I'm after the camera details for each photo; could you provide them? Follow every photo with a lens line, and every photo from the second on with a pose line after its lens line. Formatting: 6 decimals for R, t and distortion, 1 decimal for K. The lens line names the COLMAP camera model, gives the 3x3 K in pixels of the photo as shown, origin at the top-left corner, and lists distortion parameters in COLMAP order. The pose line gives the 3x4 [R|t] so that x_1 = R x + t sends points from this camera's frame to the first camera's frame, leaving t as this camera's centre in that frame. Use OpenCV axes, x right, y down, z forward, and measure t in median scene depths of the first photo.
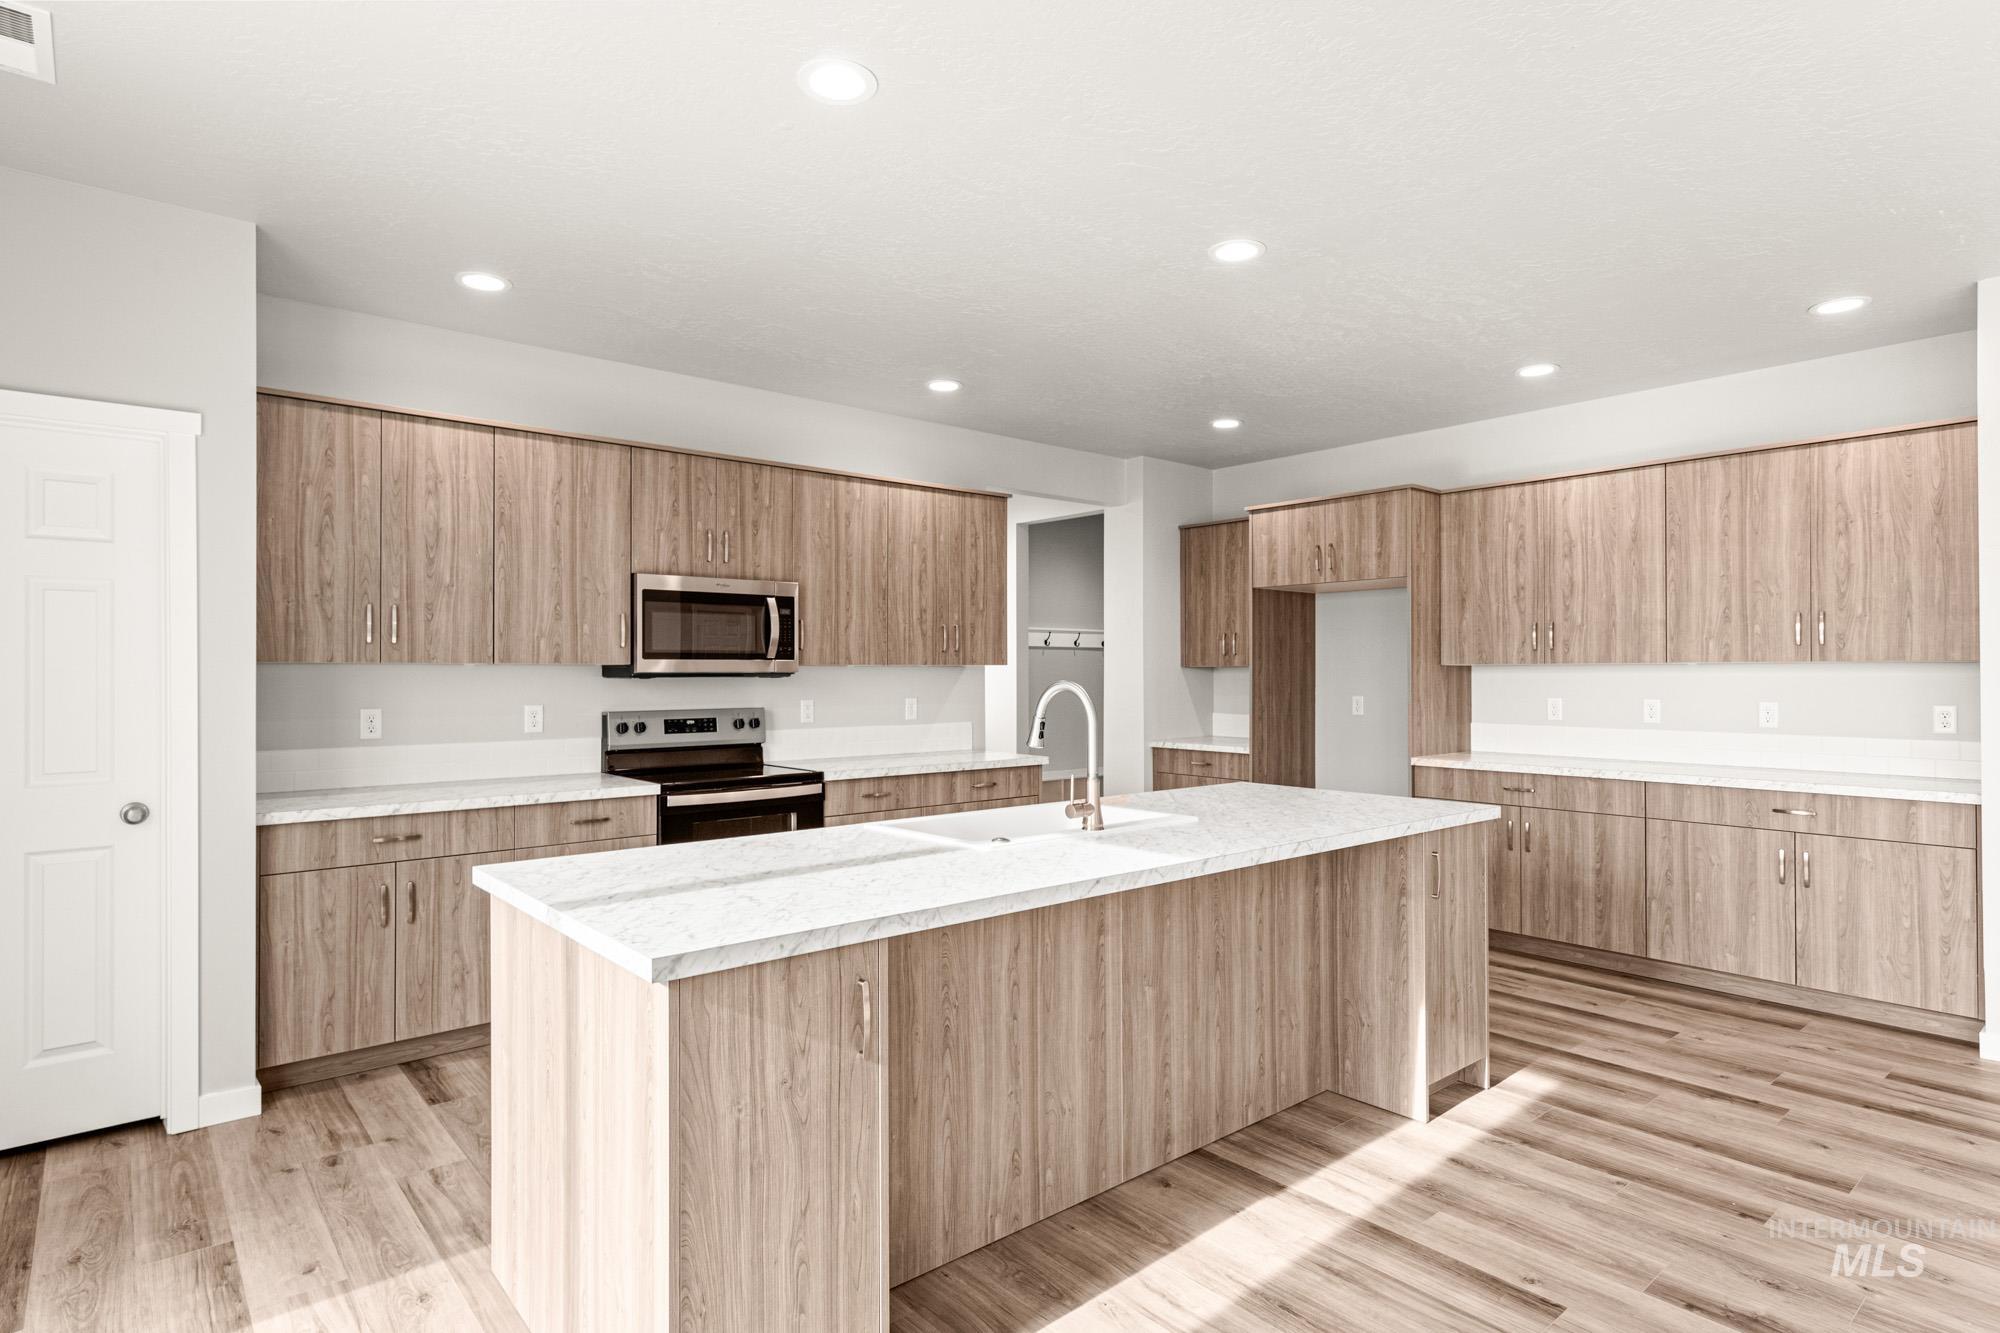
lens RADIAL K [[1061.1, 0, 980.4], [0, 1061.1, 670.8], [0, 0, 1]] dist [-0.001736, 0.001899]
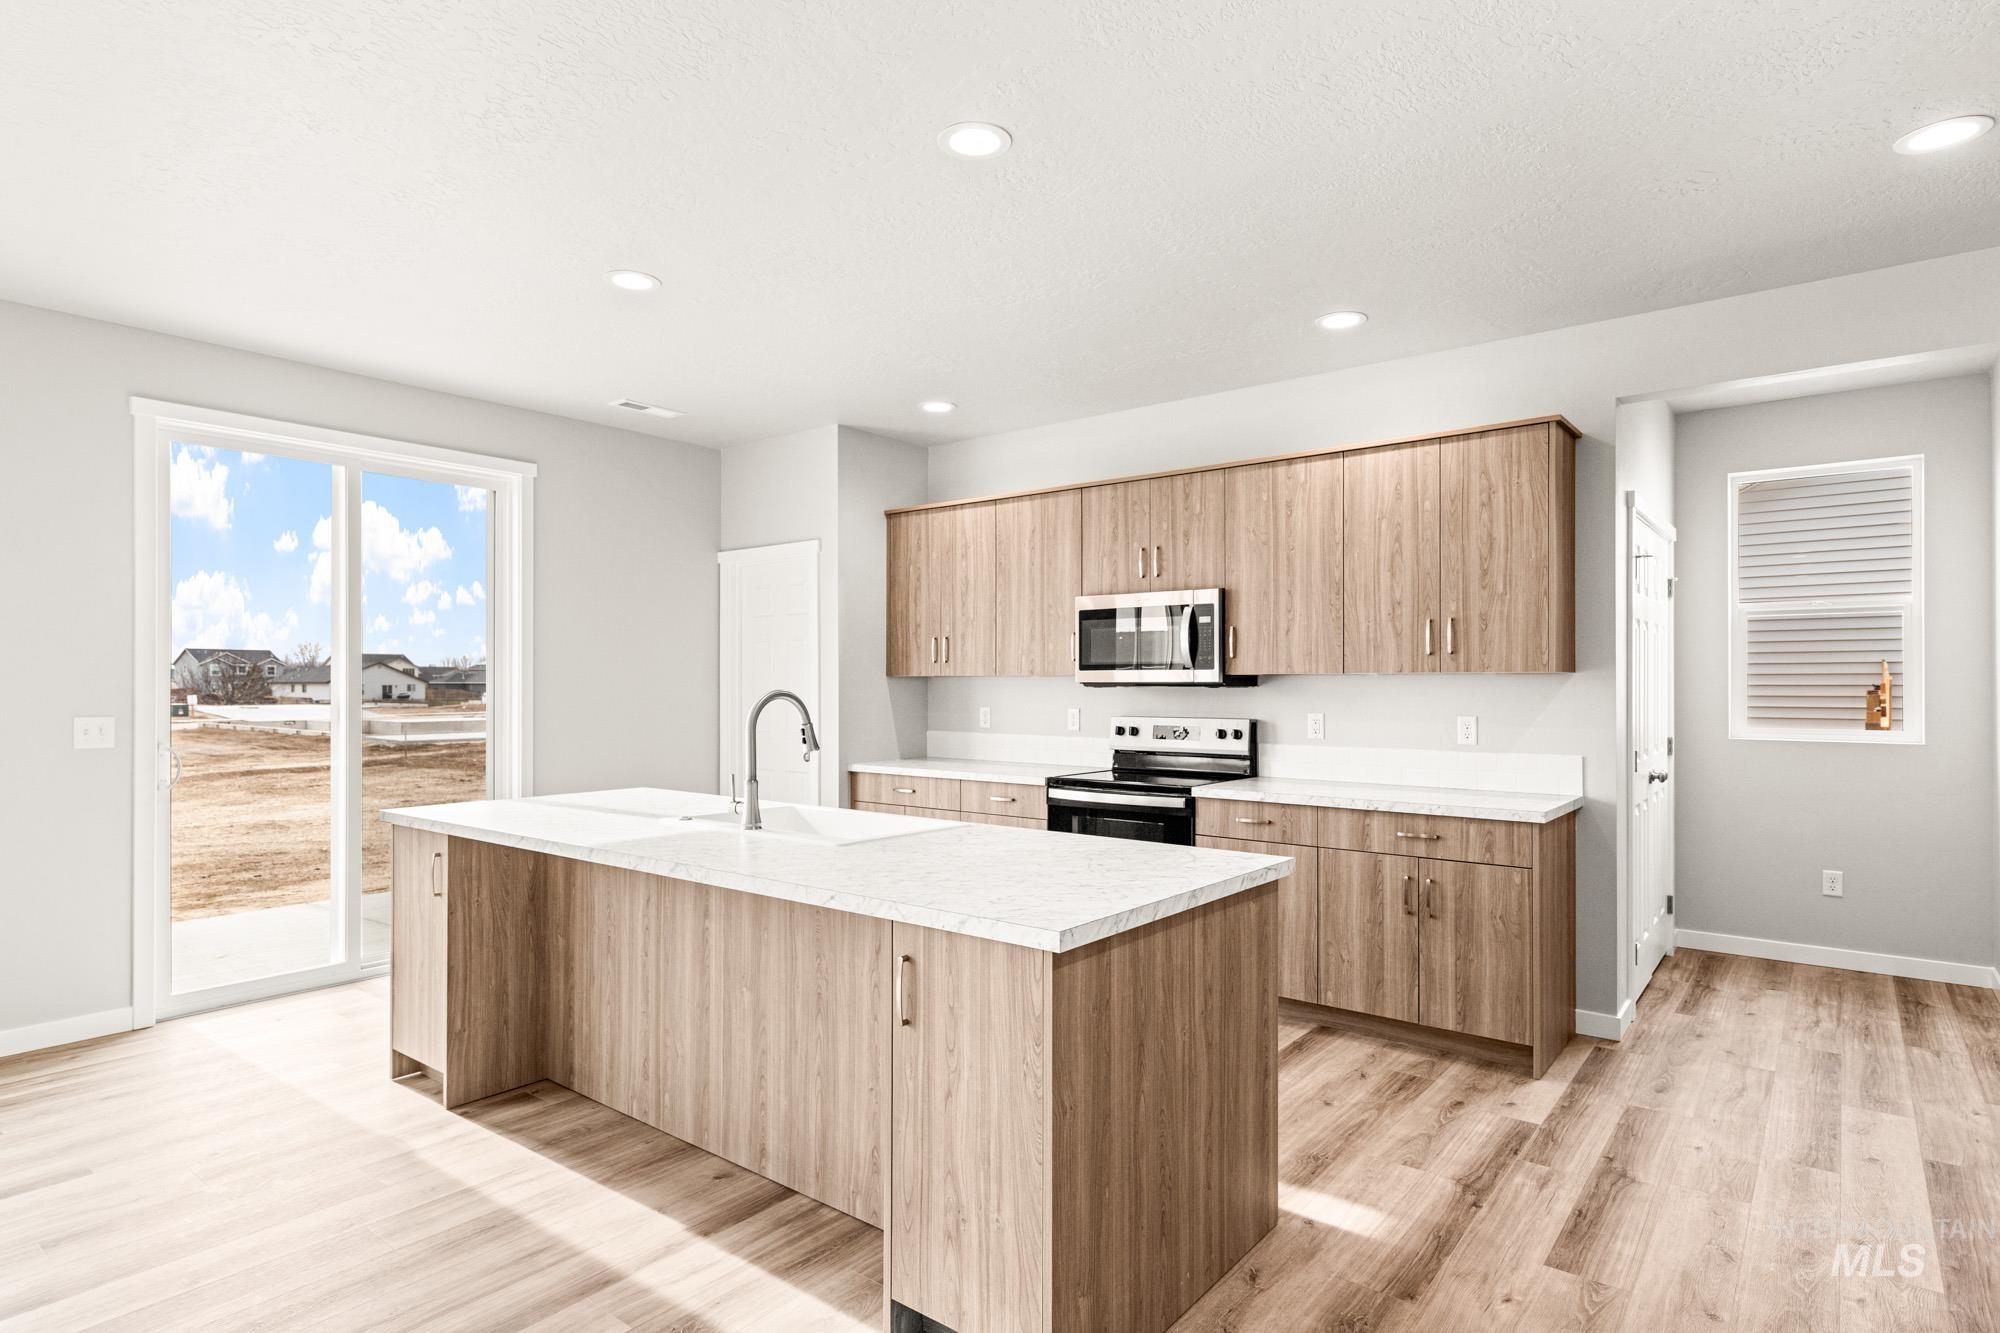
lens RADIAL K [[1061.1, 0, 980.3], [0, 1061.1, 667.3], [0, 0, 1]] dist [-0.001736, 0.001899]
pose [[0.190858, -0.012483, -0.981538, 0.751260], [0.002110, 0.999922, -0.012306, -0.000566], [0.981615, 0.000278, 0.190870, 0.634605]]
